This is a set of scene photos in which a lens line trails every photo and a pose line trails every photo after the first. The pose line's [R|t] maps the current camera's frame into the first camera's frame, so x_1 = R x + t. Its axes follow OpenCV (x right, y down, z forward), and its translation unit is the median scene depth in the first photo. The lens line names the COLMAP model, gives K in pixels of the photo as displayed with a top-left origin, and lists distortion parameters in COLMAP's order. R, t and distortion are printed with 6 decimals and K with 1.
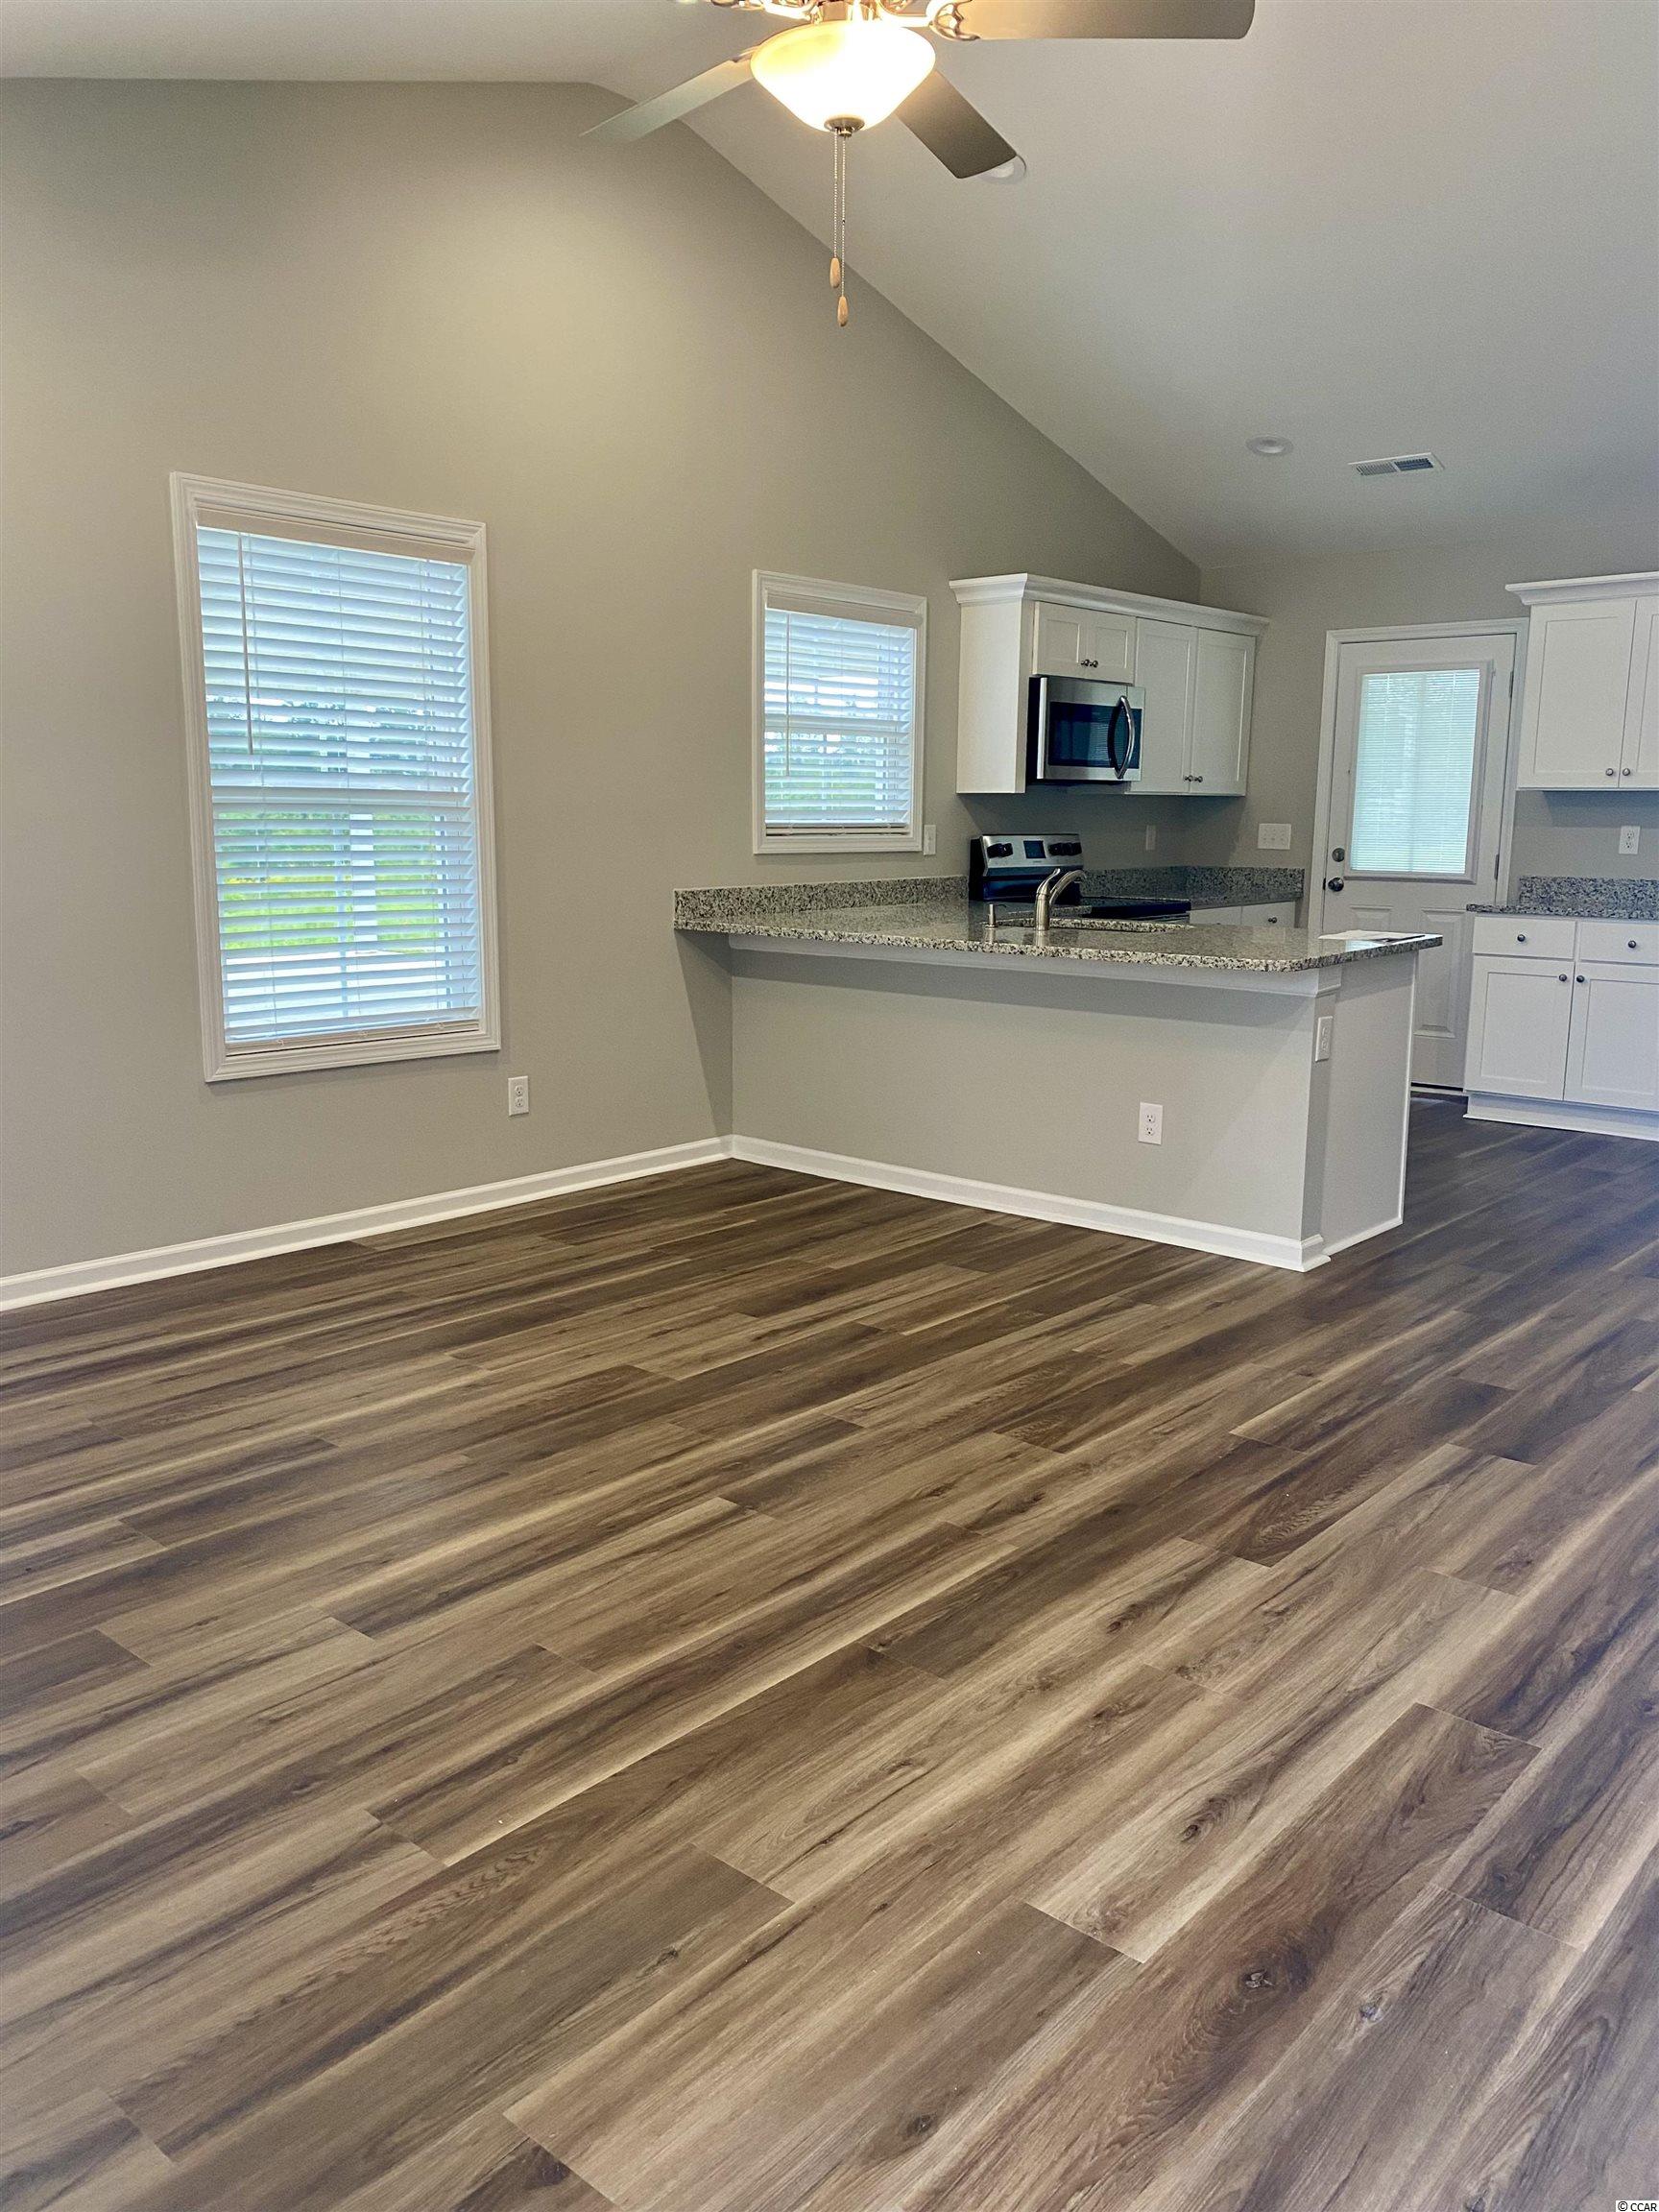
lens RADIAL K [[1630.7, 0, 837.0], [0, 1630.7, 1132.5], [0, 0, 1]] dist [0.122845, -0.312600]
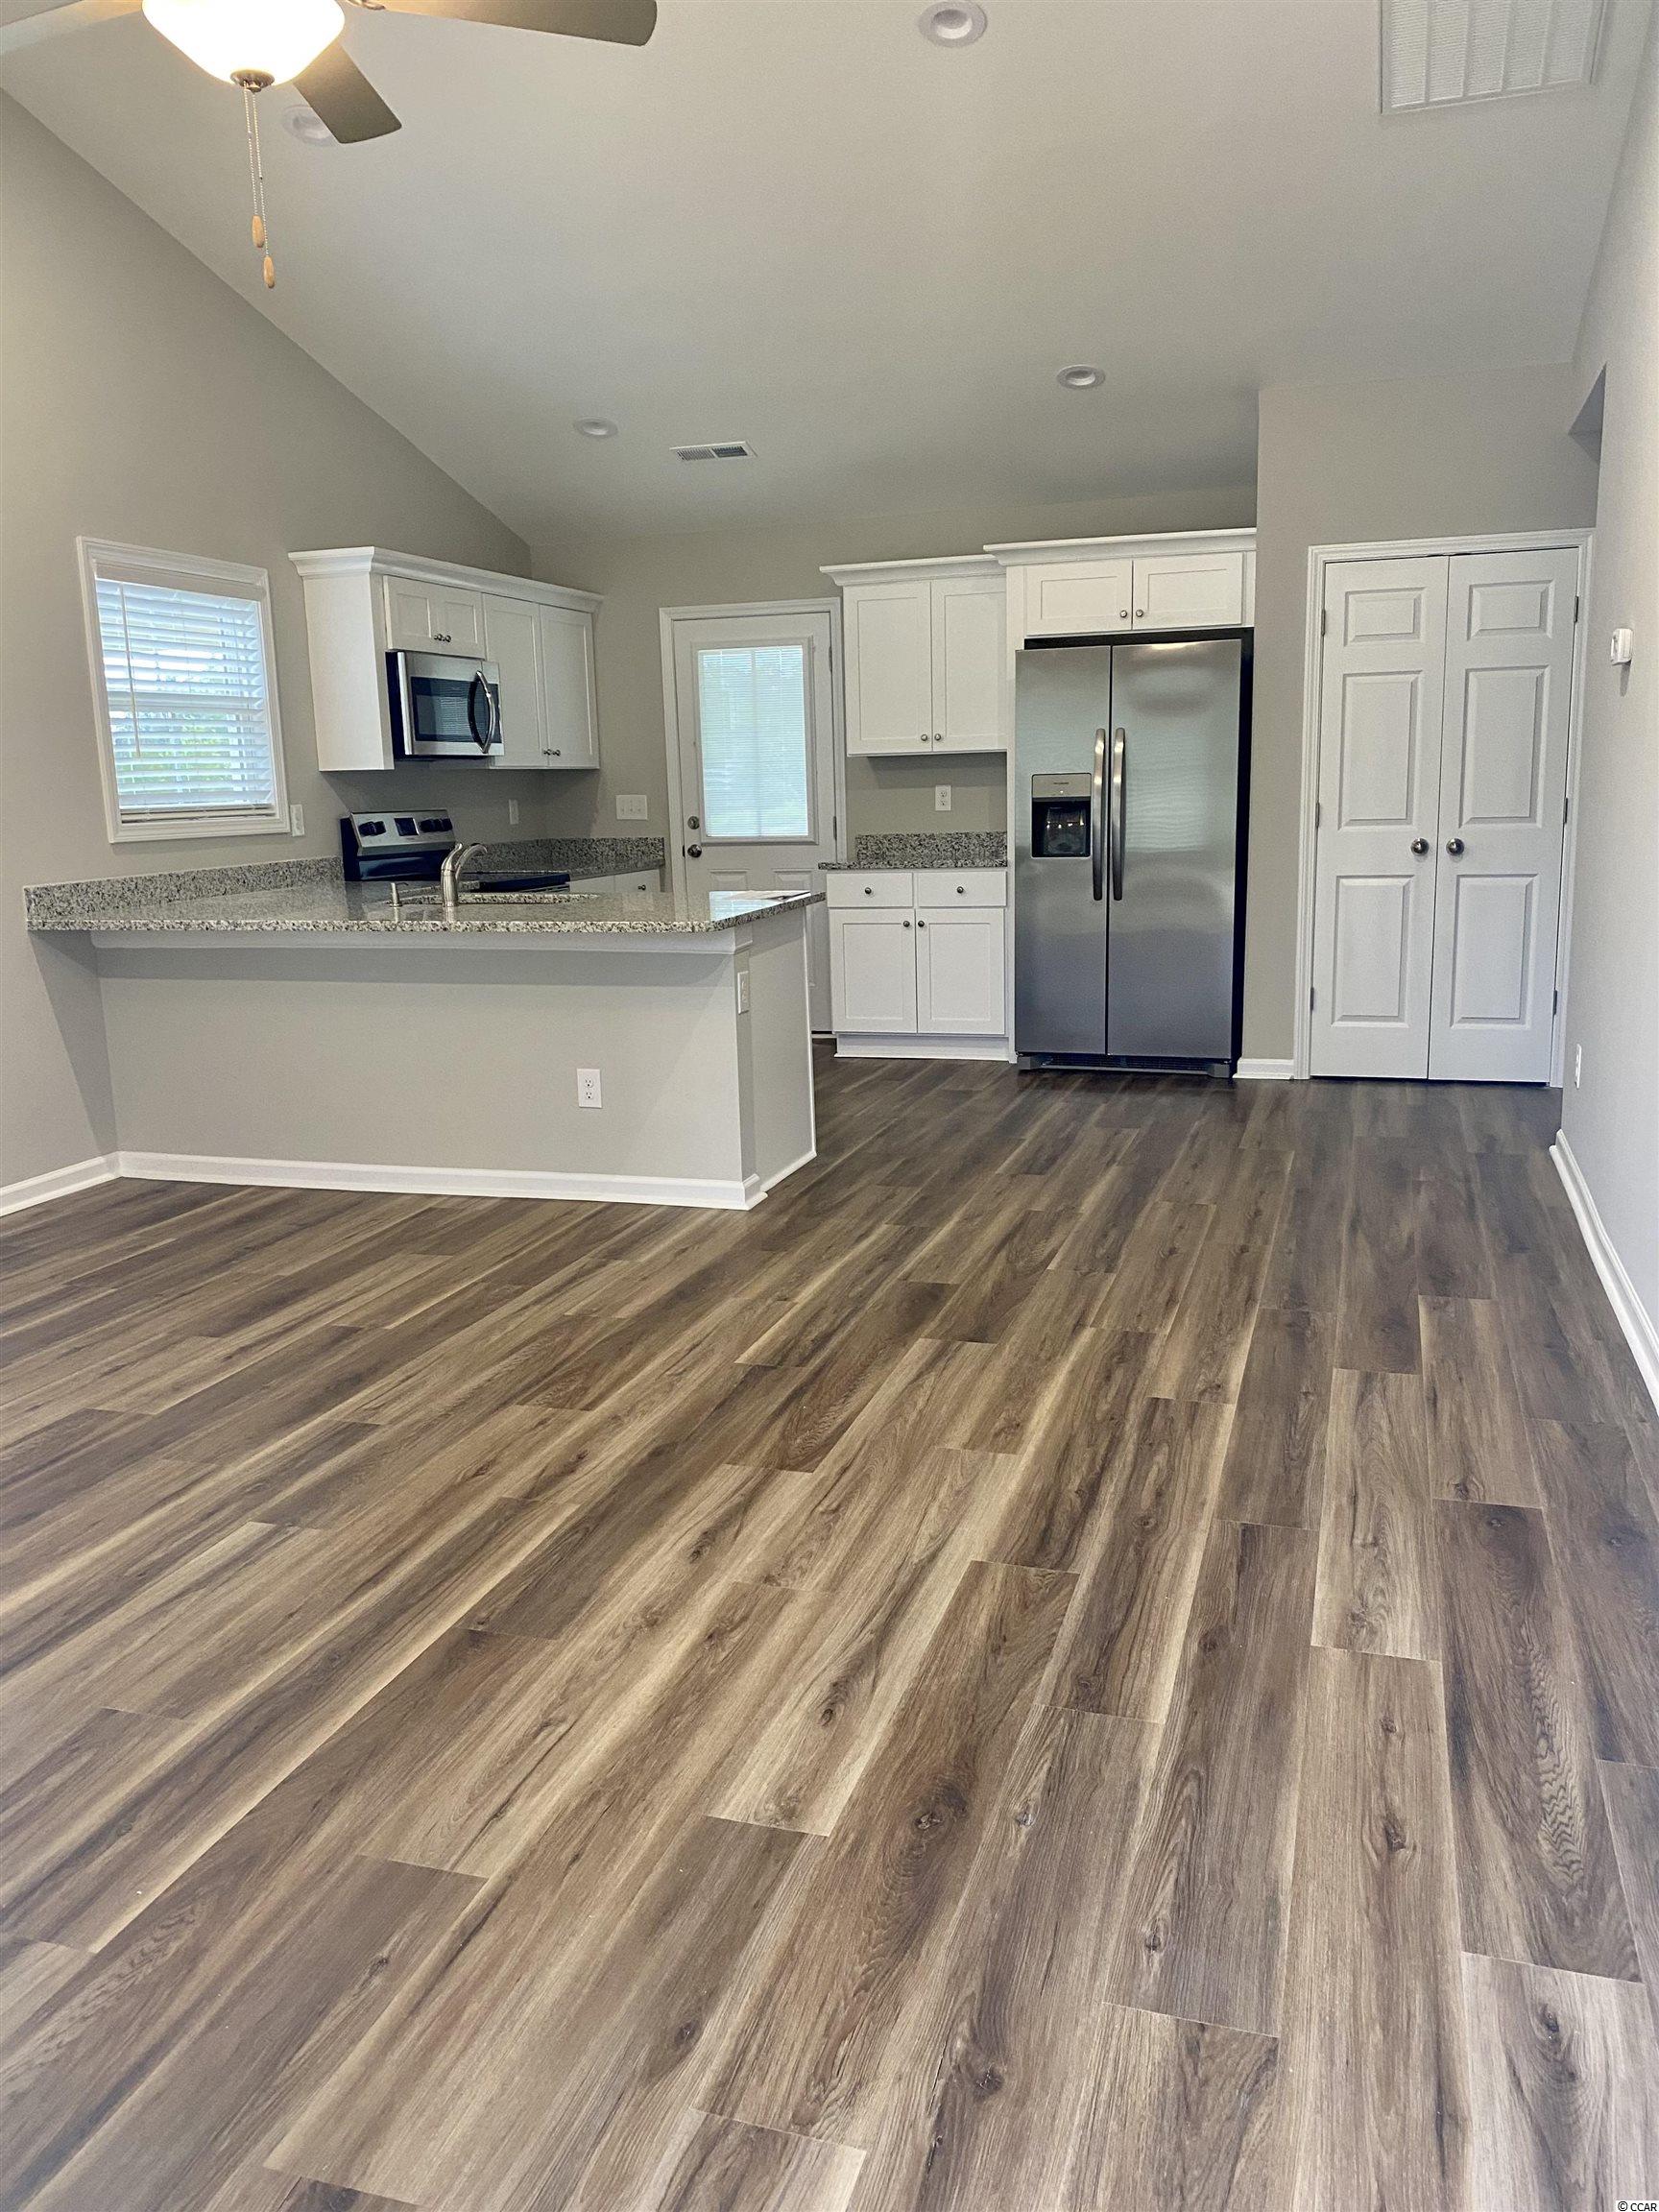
lens RADIAL K [[1638.9, 0, 834.0], [0, 1638.9, 1111.2], [0, 0, 1]] dist [0.082027, -0.201368]
pose [[0.915754, -0.110430, 0.386264, -0.074751], [0.110237, 0.993645, 0.022728, 0.002845], [-0.386319, 0.021767, 0.922108, -0.004822]]
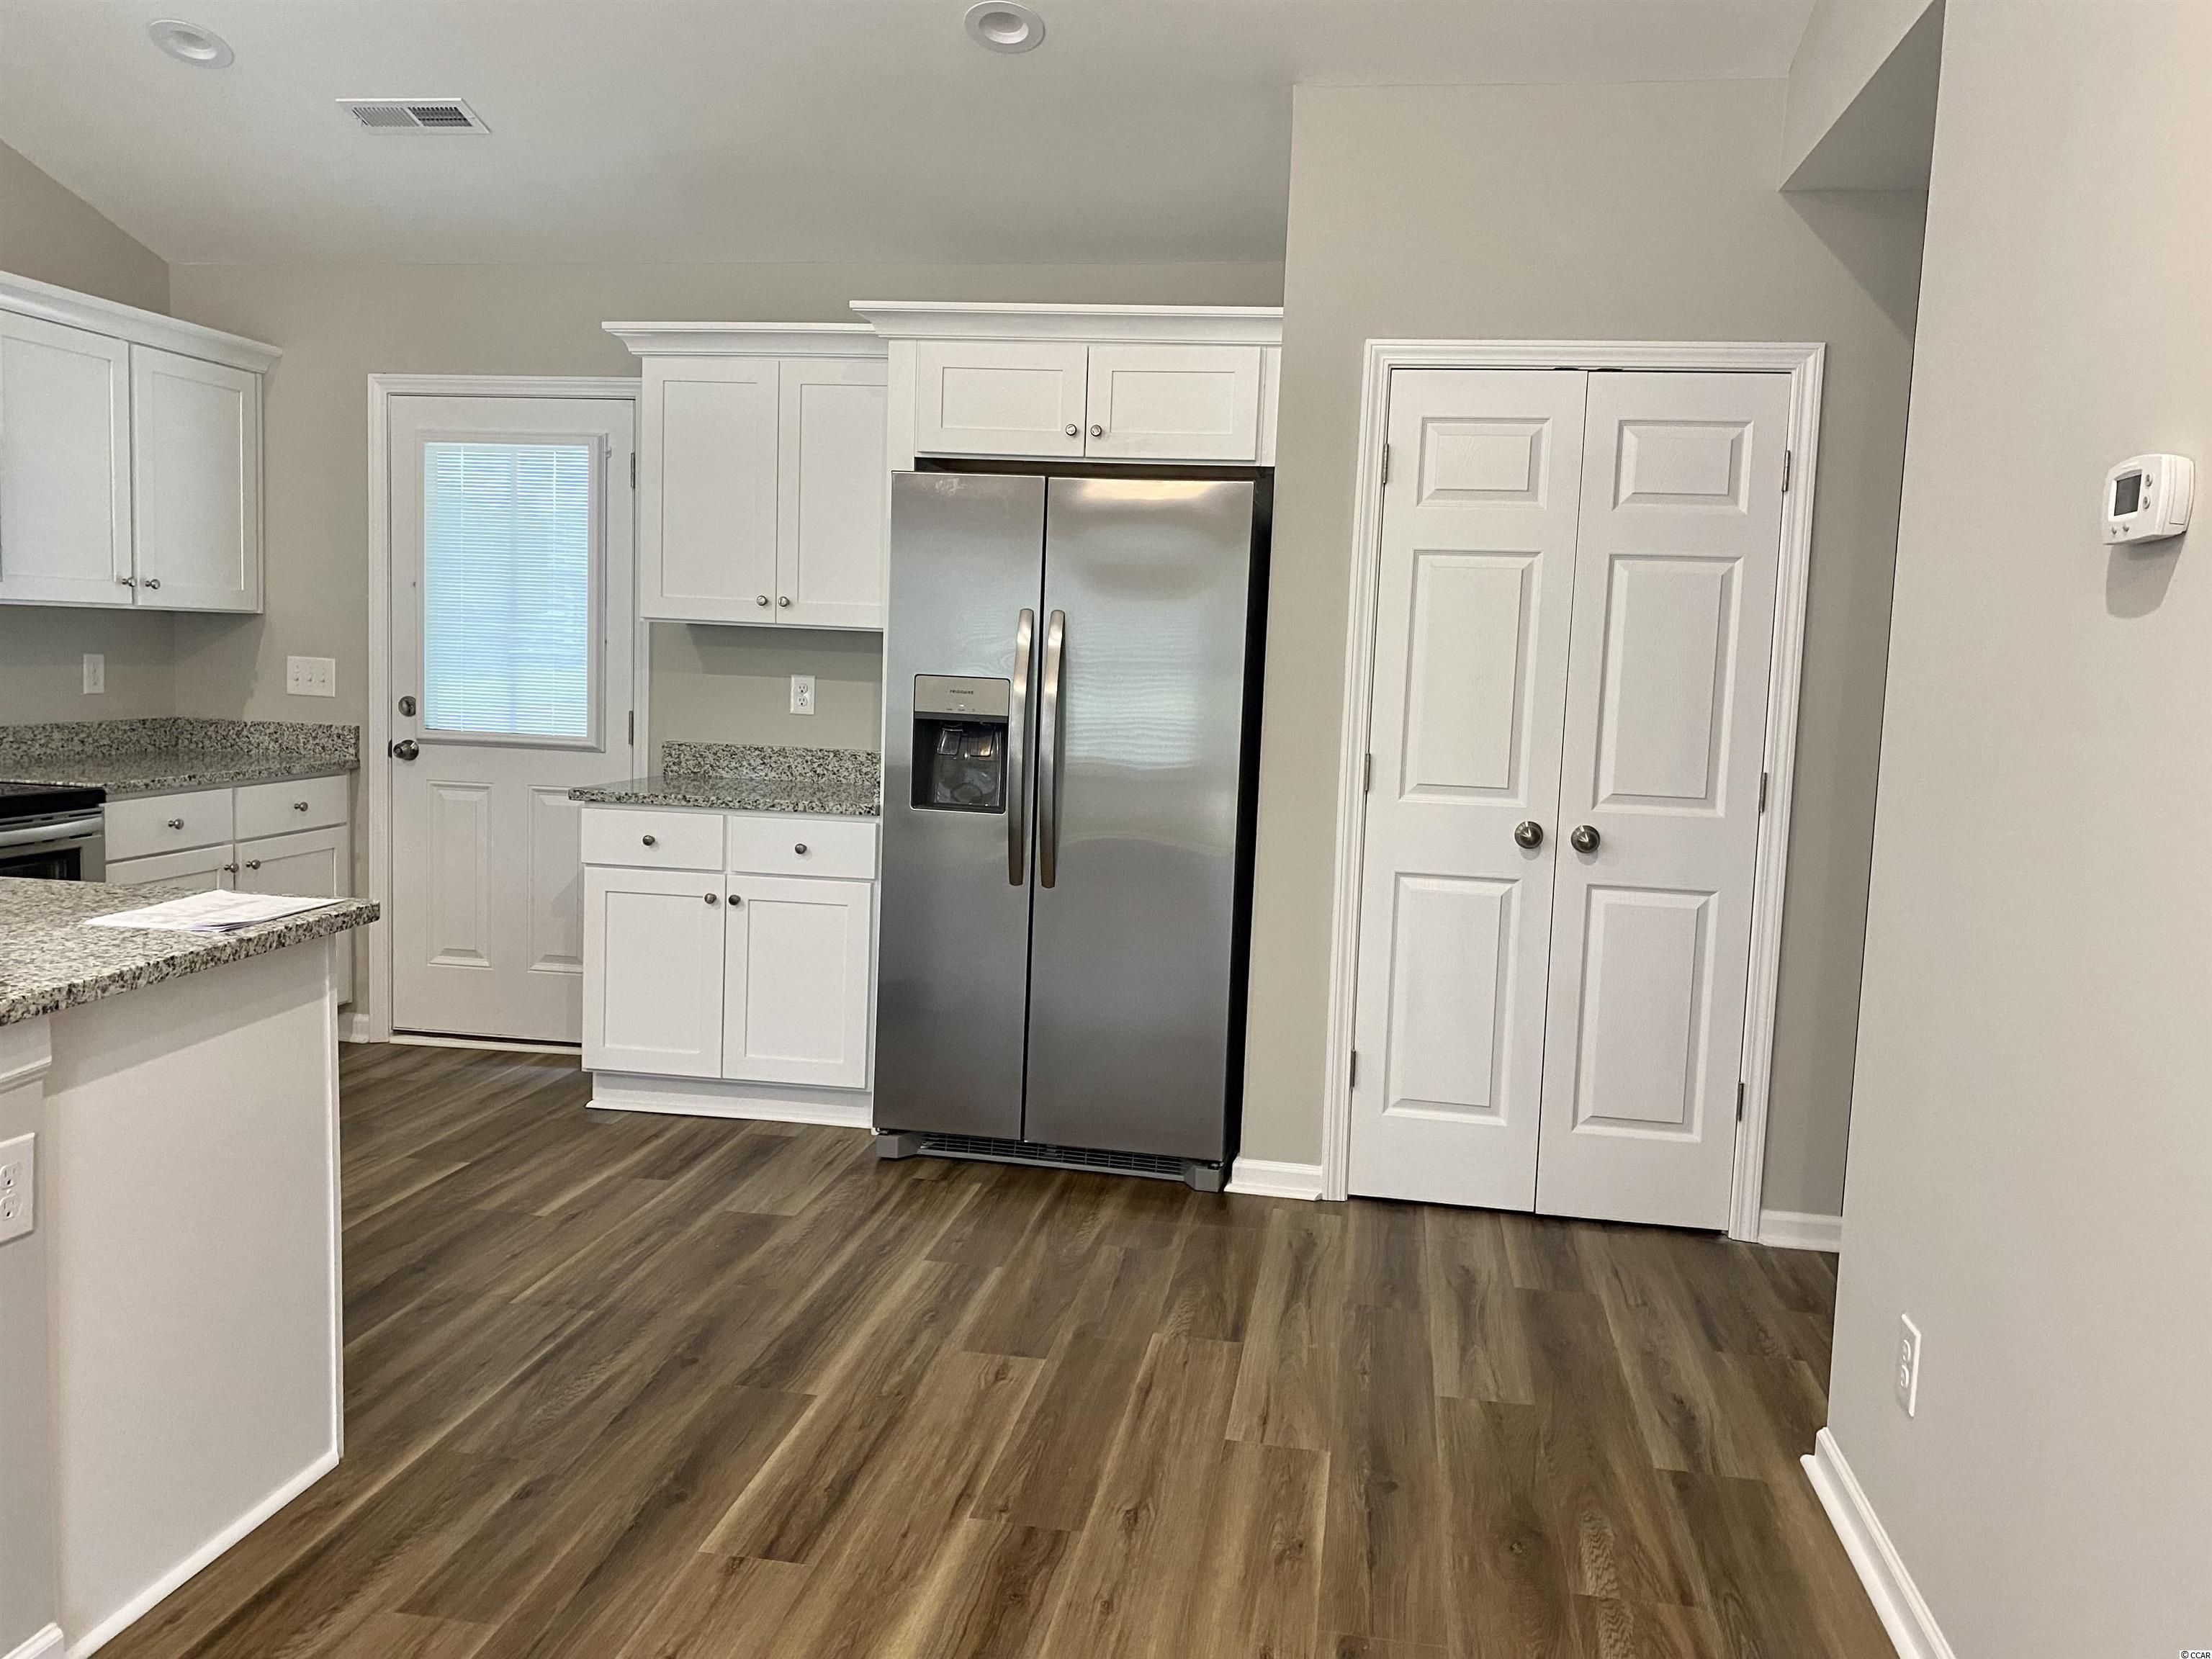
lens RADIAL K [[1700.8, 0, 1106.0], [0, 1700.8, 829.5], [0, 0, 1]] dist [0.011459, 0.002166]
pose [[0.845881, -0.031526, 0.532439, 0.318734], [0.071040, 0.996017, -0.053886, -0.112391], [-0.528619, 0.083405, 0.844752, 0.496583]]
